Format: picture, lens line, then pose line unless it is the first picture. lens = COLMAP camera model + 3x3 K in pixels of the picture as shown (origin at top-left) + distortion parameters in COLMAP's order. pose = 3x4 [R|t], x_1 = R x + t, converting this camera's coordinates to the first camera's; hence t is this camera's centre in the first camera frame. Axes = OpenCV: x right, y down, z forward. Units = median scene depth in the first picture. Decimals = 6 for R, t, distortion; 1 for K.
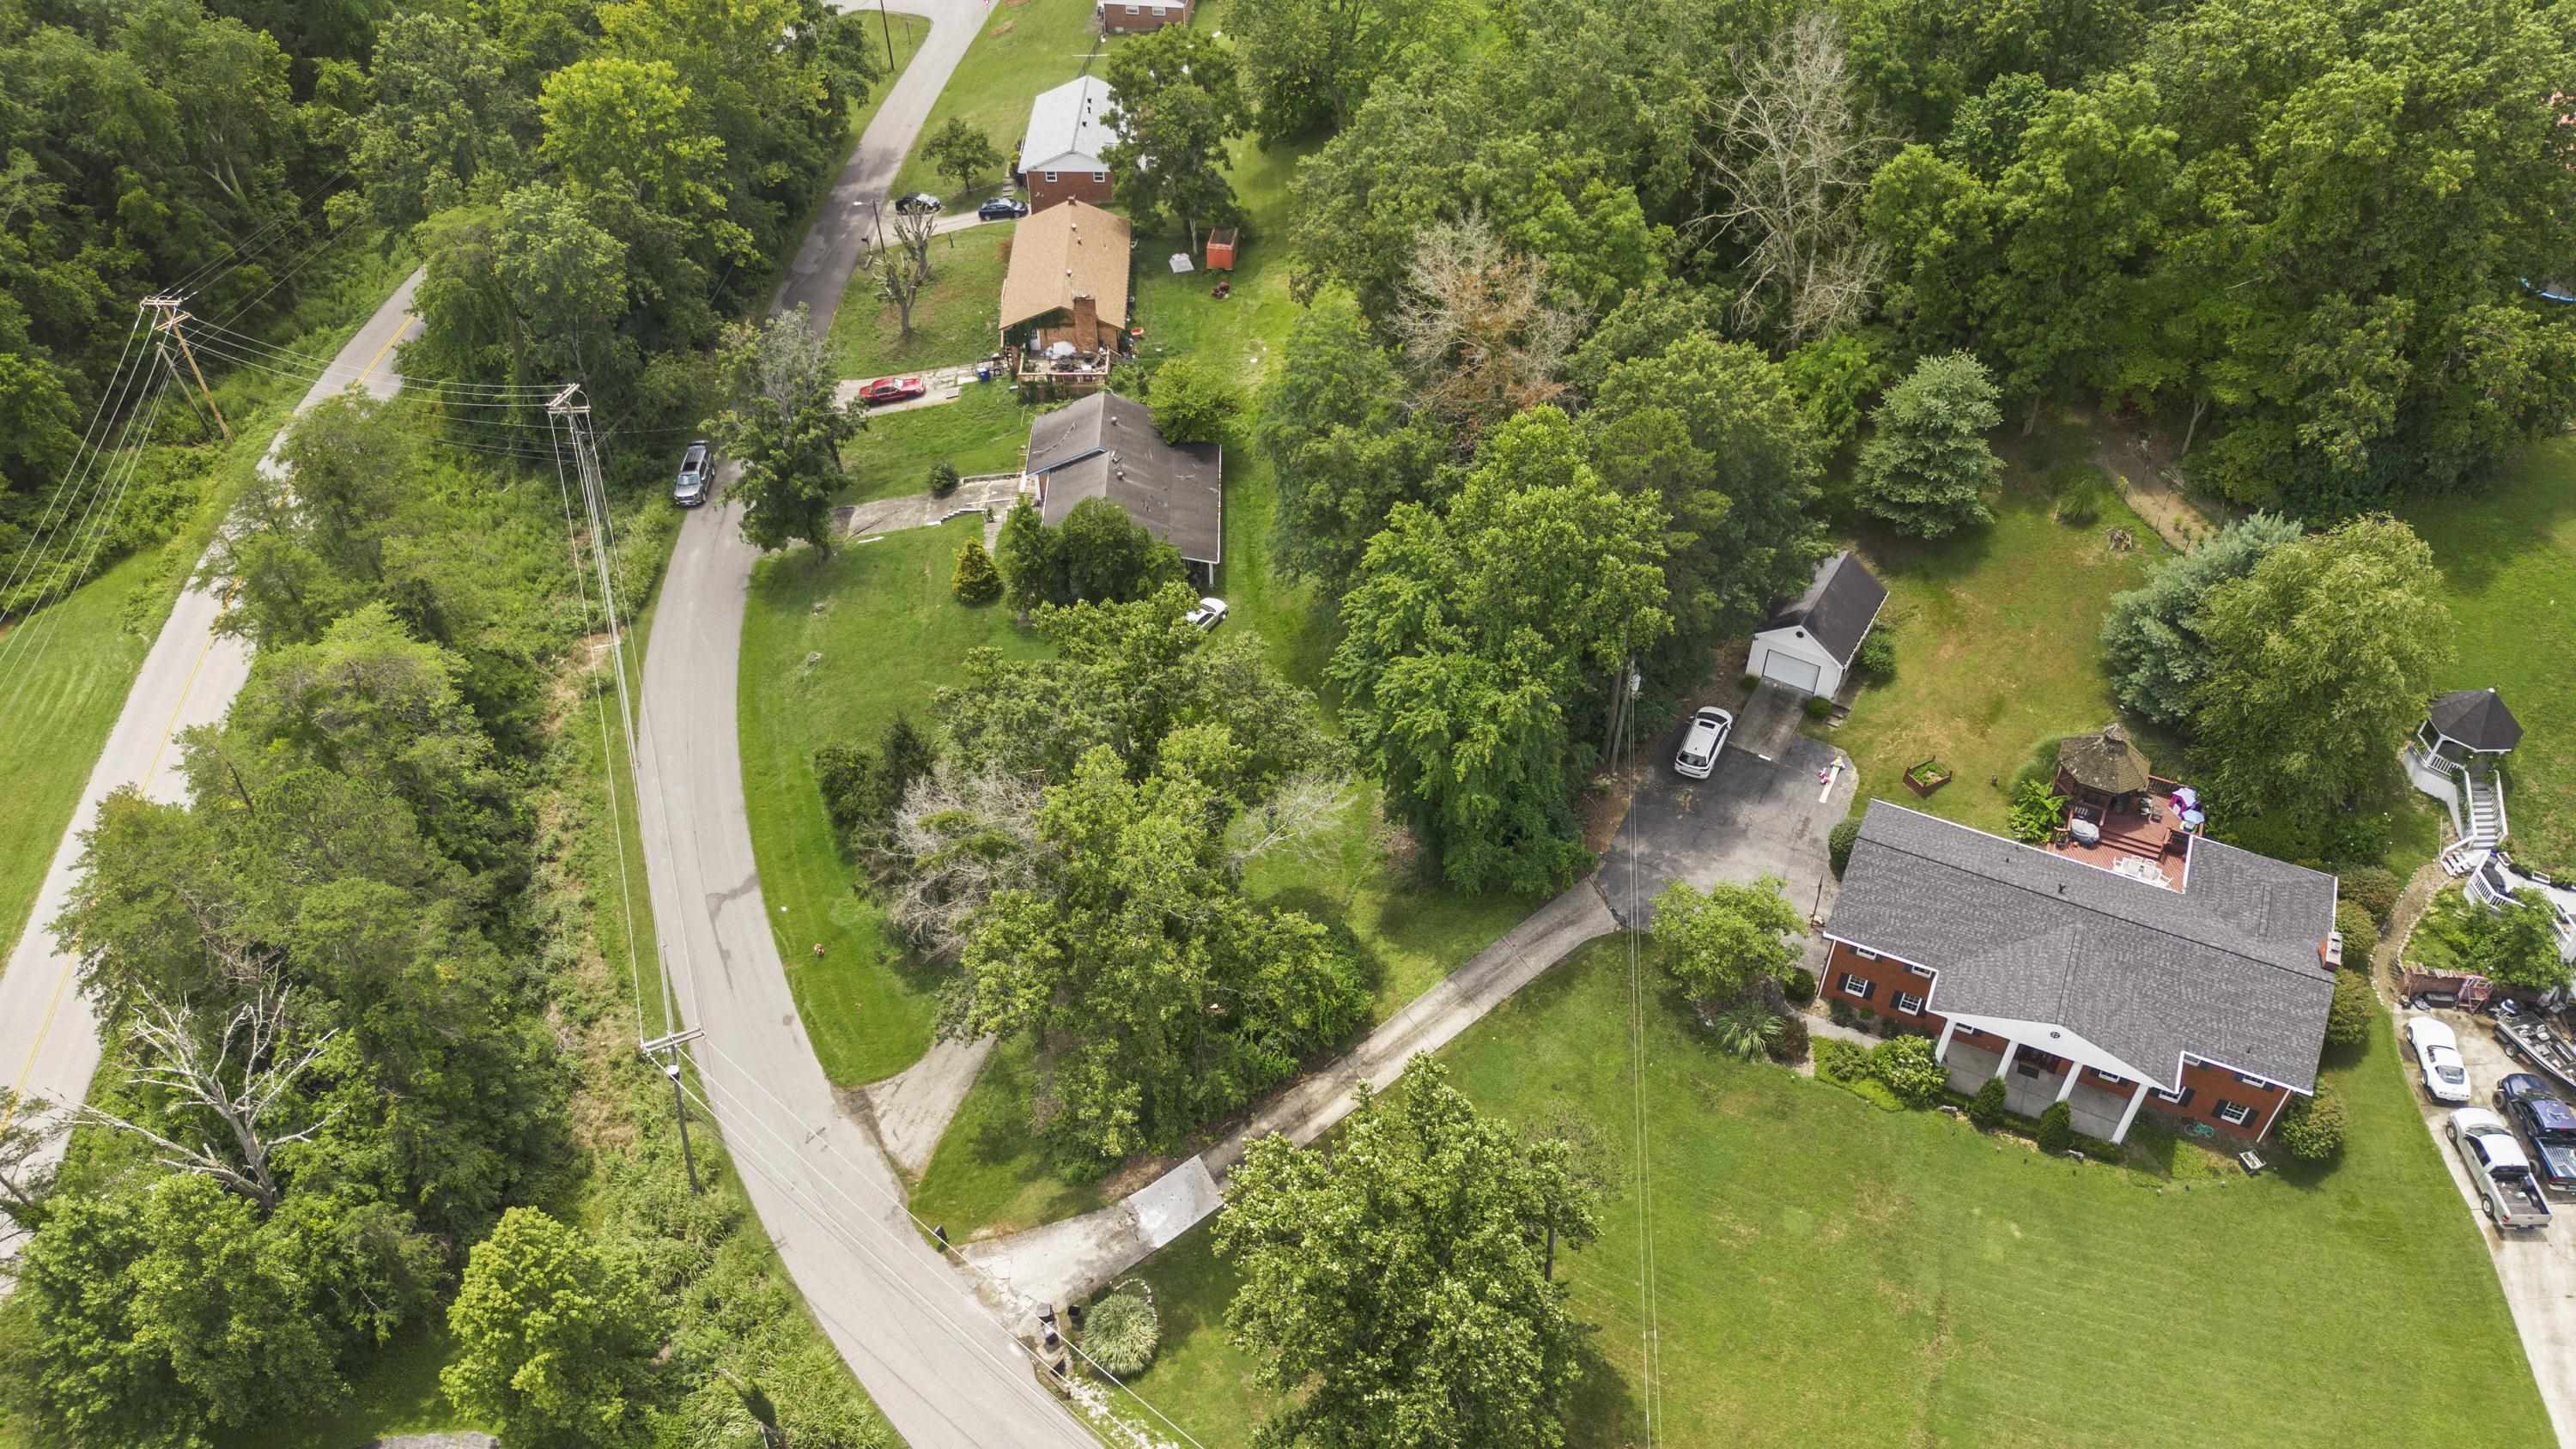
lens RADIAL K [[1809.8, 0, 1282.3], [0, 1809.8, 742.4], [0, 0, 1]] dist [0.055318, -0.063527]
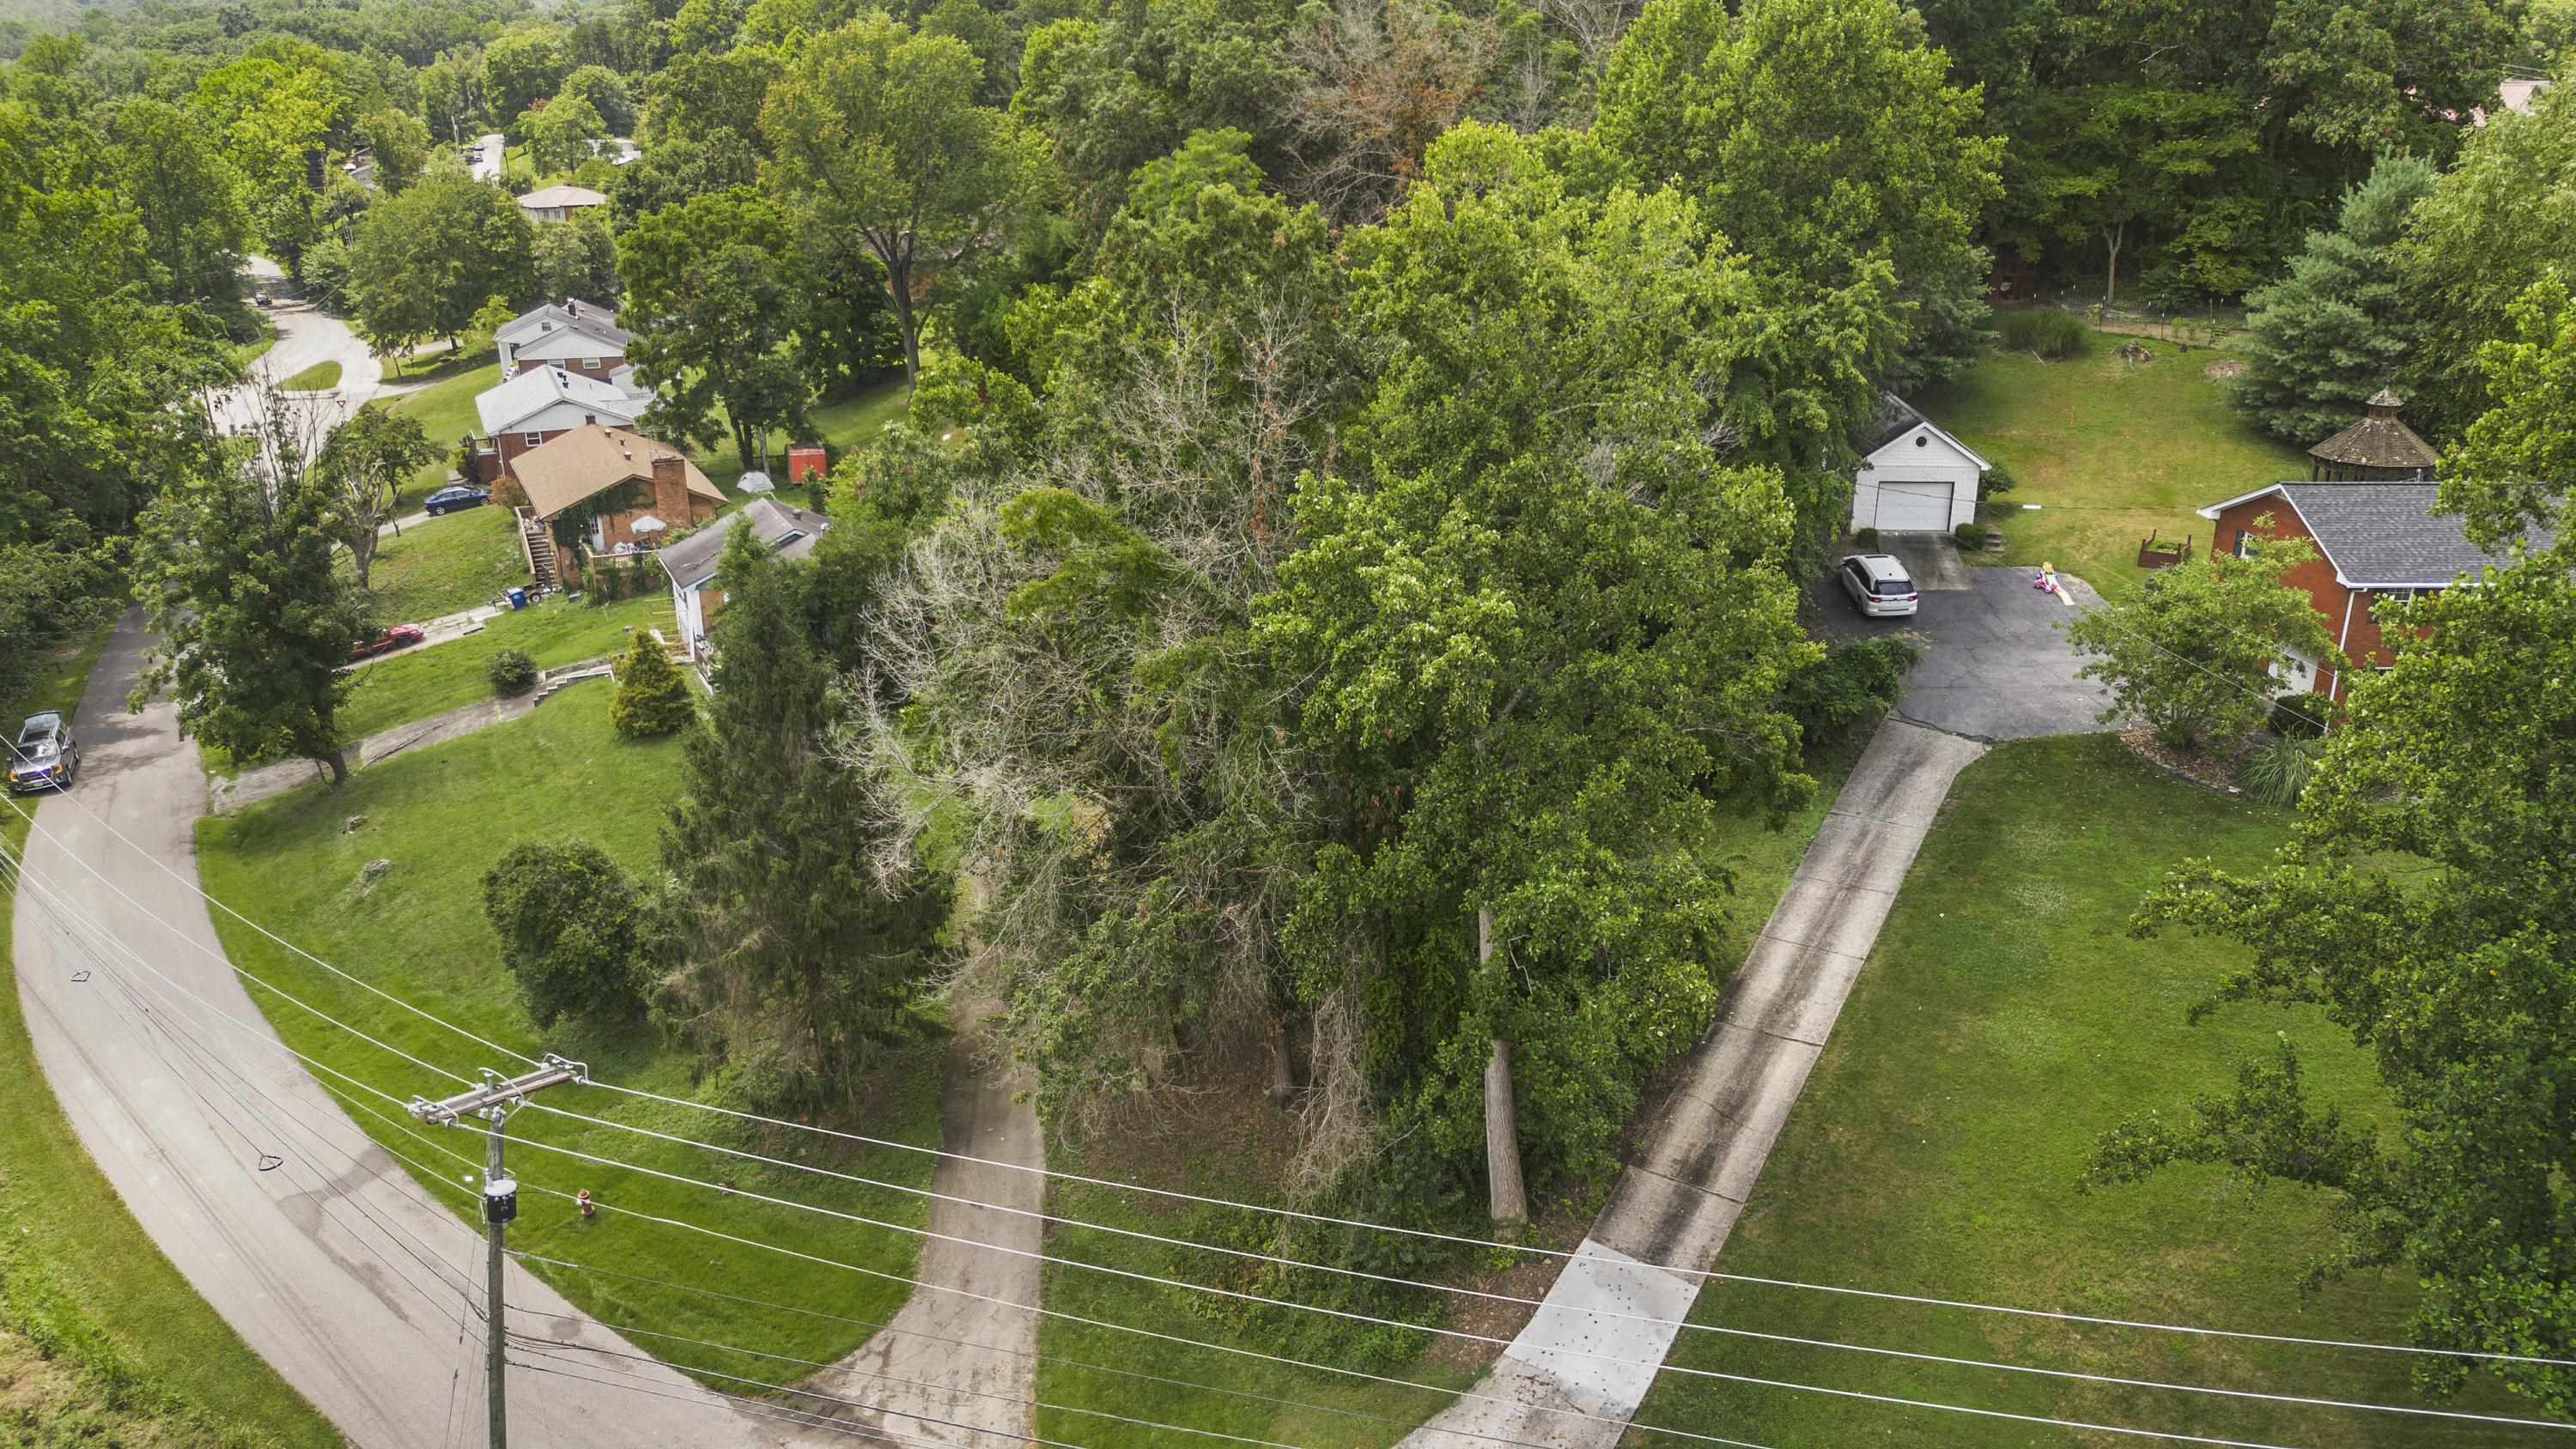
lens RADIAL K [[1809.8, 0, 1282.3], [0, 1809.8, 742.4], [0, 0, 1]] dist [0.055318, -0.063527]
pose [[0.906214, -0.147865, 0.396121, -0.209340], [0.286728, 0.903442, -0.318715, 0.169302], [-0.310745, 0.402403, 0.861109, 0.387464]]
